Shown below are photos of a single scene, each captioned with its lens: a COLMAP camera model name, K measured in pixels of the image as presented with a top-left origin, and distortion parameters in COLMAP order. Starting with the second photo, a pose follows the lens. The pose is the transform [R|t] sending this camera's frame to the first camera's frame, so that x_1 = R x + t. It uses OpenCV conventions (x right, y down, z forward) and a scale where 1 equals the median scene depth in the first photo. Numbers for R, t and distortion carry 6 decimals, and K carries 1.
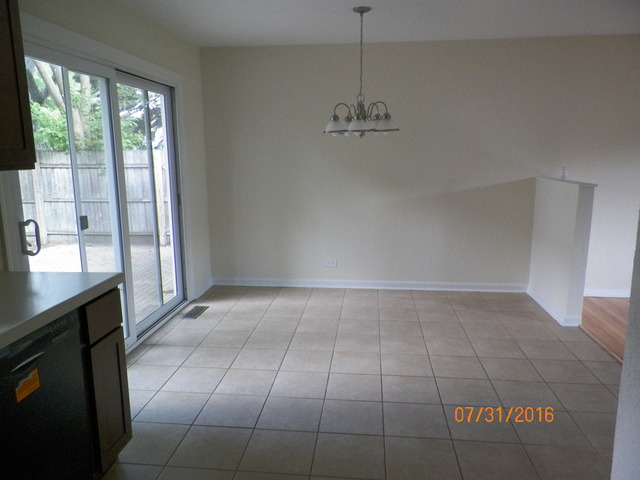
lens RADIAL K [[481.7, 0, 320.7], [0, 481.7, 240.9], [0, 0, 1]] dist [-0.008661, -0.001807]
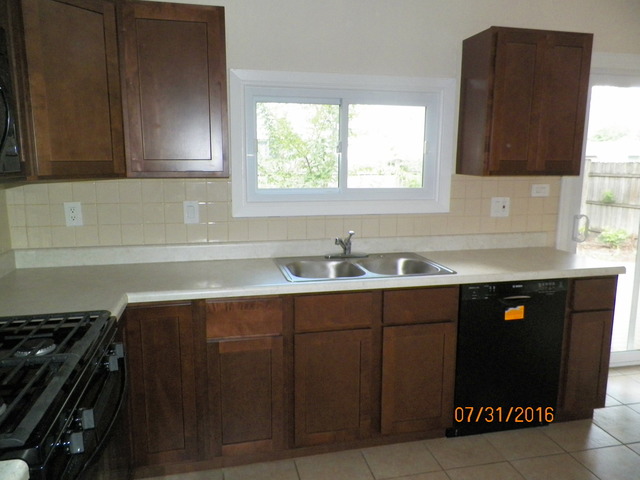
lens RADIAL K [[481.7, 0, 319.1], [0, 481.7, 240.2], [0, 0, 1]] dist [-0.008661, -0.001807]
pose [[0.303349, 0.156262, -0.939979, 0.609314], [-0.180865, 0.977971, 0.104209, 0.022107], [0.935557, 0.138398, 0.324929, -0.126185]]
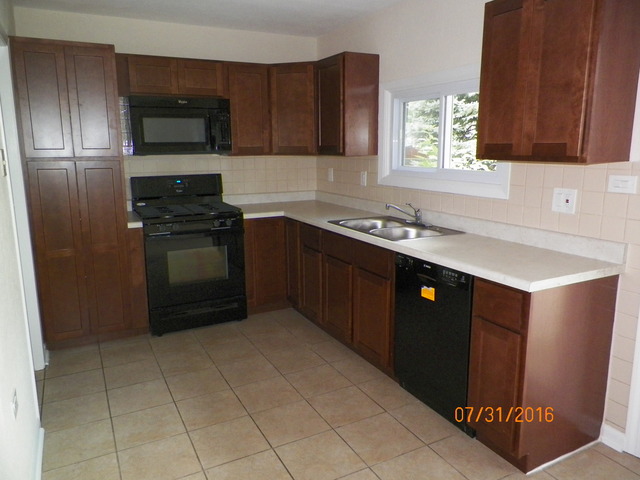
lens RADIAL K [[481.7, 0, 318.5], [0, 481.7, 238.1], [0, 0, 1]] dist [-0.008661, -0.001807]
pose [[-0.836488, 0.110663, -0.536694, 0.528114], [-0.094201, 0.935778, 0.339773, -0.374812], [0.539827, 0.334773, -0.772343, 1.944635]]
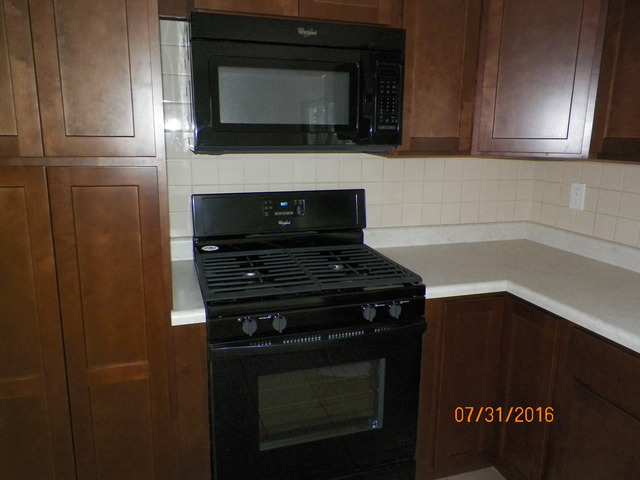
lens RADIAL K [[481.7, 0, 320.6], [0, 481.7, 241.1], [0, 0, 1]] dist [-0.008661, -0.001807]
pose [[-0.913666, 0.082367, -0.398033, 0.167663], [-0.084585, 0.919286, 0.384394, -0.124513], [0.397568, 0.384875, -0.832953, 0.593071]]
